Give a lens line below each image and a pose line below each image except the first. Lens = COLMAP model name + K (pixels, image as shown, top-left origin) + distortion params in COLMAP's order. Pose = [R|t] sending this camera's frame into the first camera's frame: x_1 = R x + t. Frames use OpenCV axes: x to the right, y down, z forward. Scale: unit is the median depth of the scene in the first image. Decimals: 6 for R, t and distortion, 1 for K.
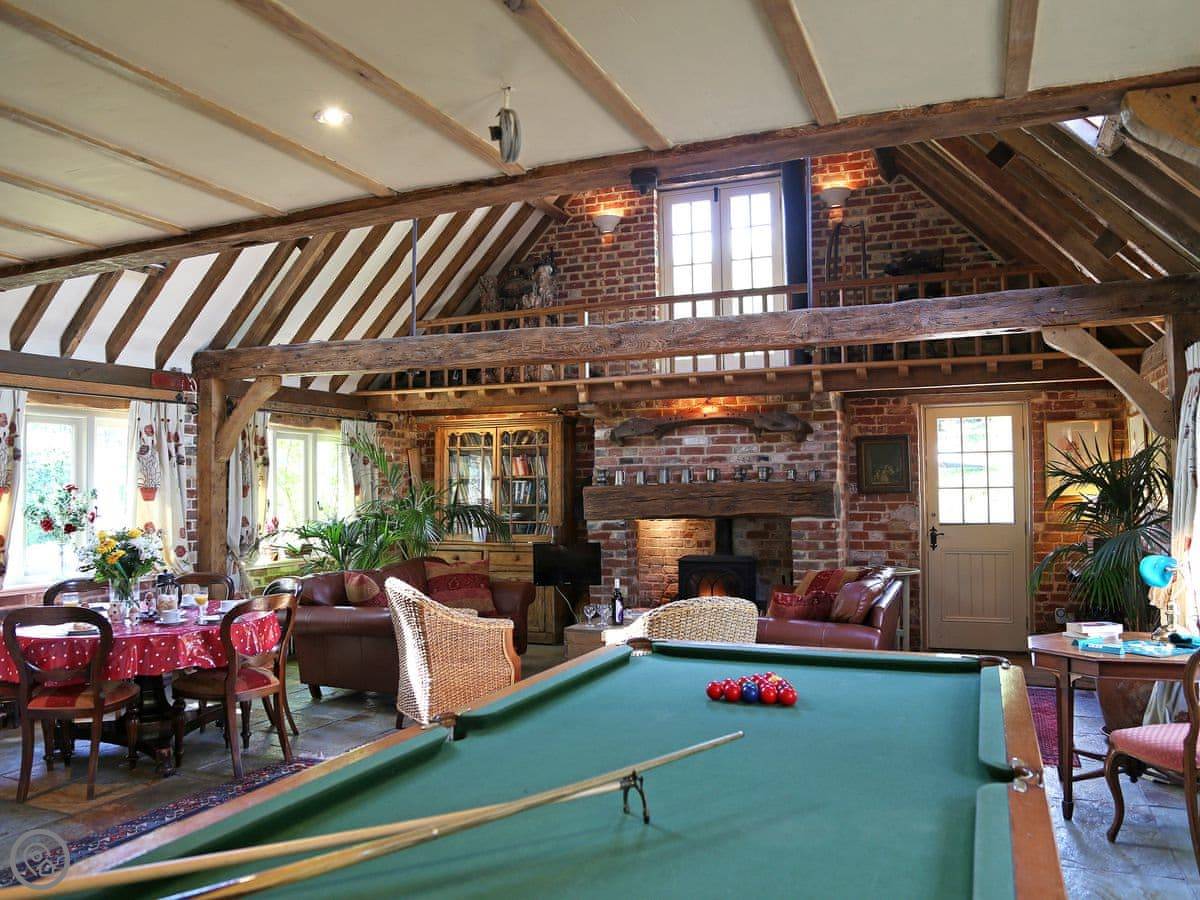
lens RADIAL K [[917.7, 0, 600.0], [0, 917.7, 450.0], [0, 0, 1]] dist [-0.126846, 0.062865]
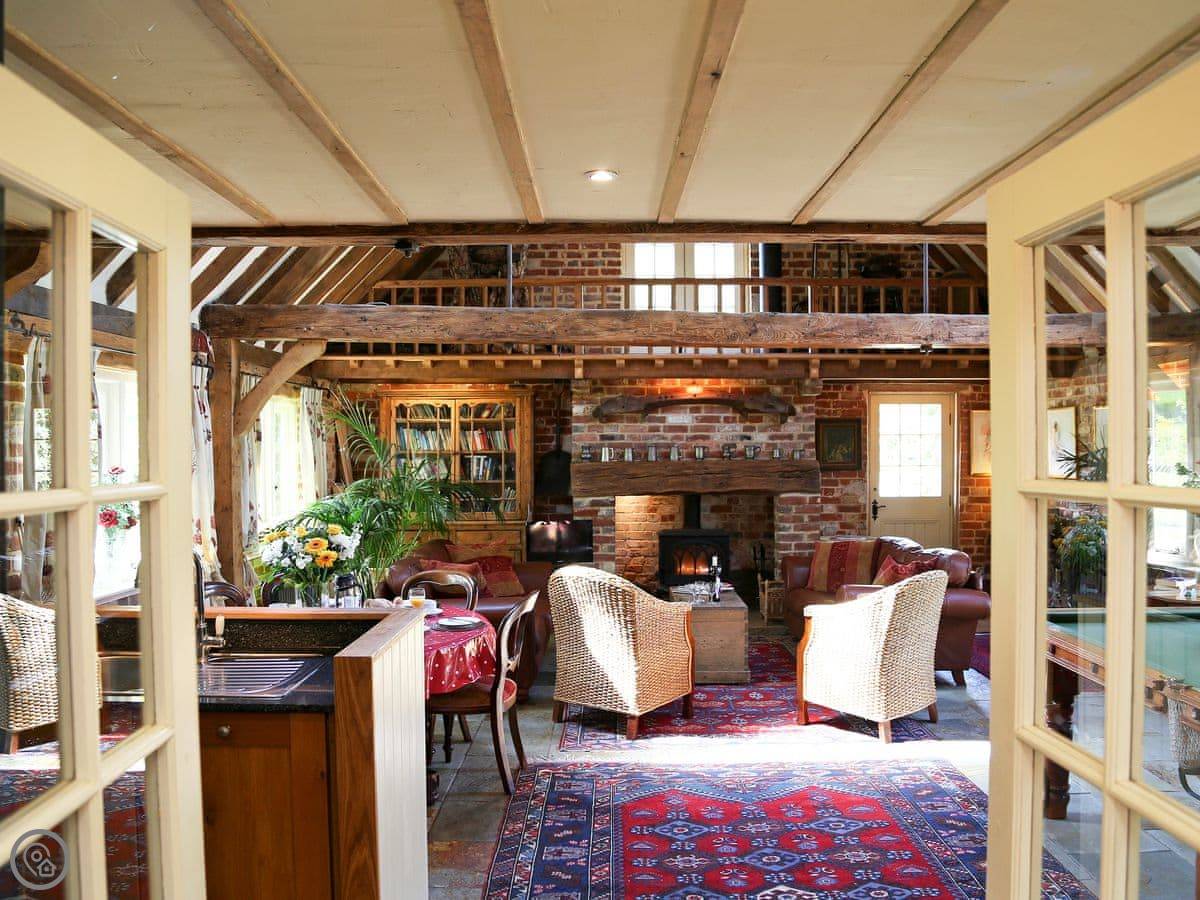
lens RADIAL K [[936.1, 0, 600.0], [0, 936.1, 450.0], [0, 0, 1]] dist [-0.113918, 0.006808]
pose [[0.923911, 0.006340, 0.382555, -0.393917], [-0.021821, 0.999108, 0.036143, -0.012000], [-0.381985, -0.041741, 0.923225, 0.060464]]
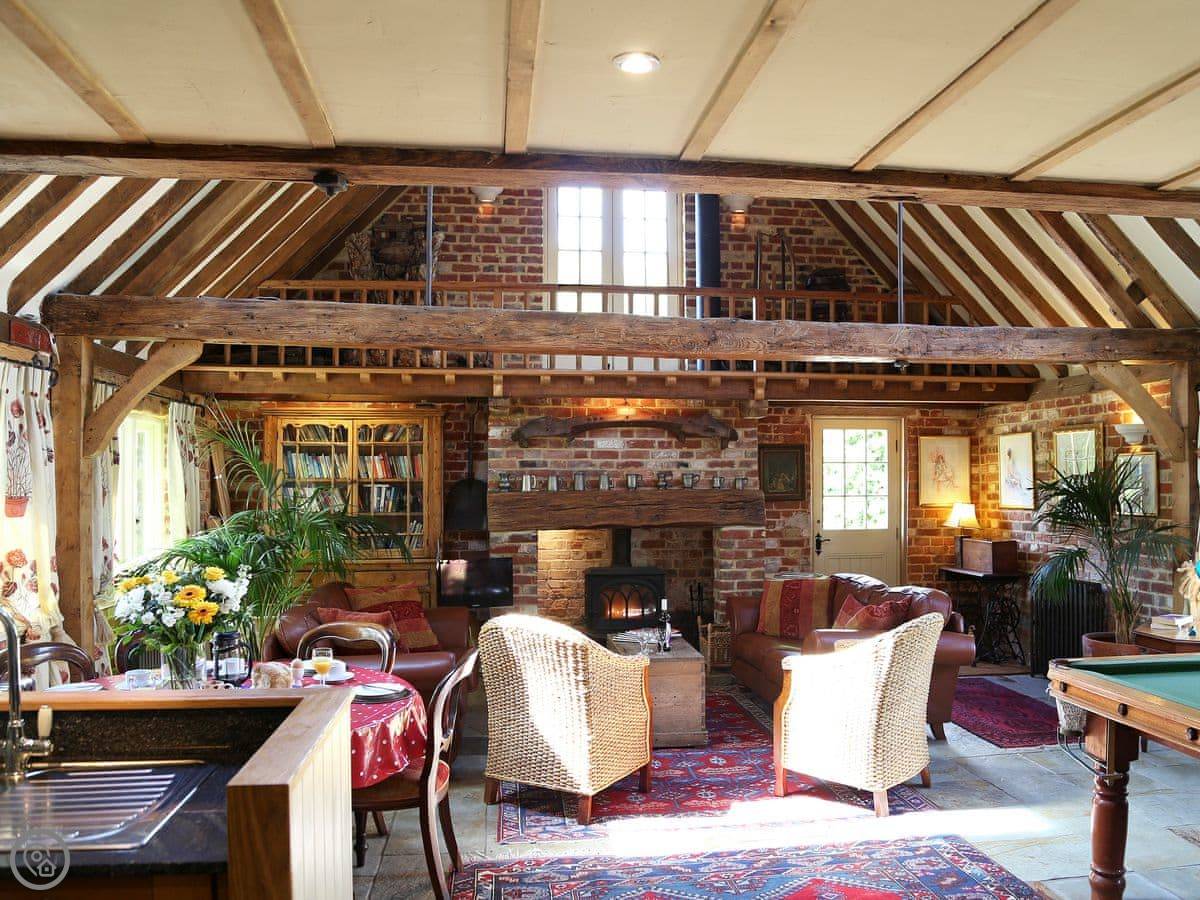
lens RADIAL K [[962.1, 0, 621.7], [0, 962.1, 456.0], [0, 0, 1]] dist [-0.124079, 0.068176]
pose [[0.862160, 0.021736, 0.506169, -0.387059], [-0.027547, 0.999613, 0.003995, -0.002259], [-0.505886, -0.017388, 0.862425, 0.162566]]
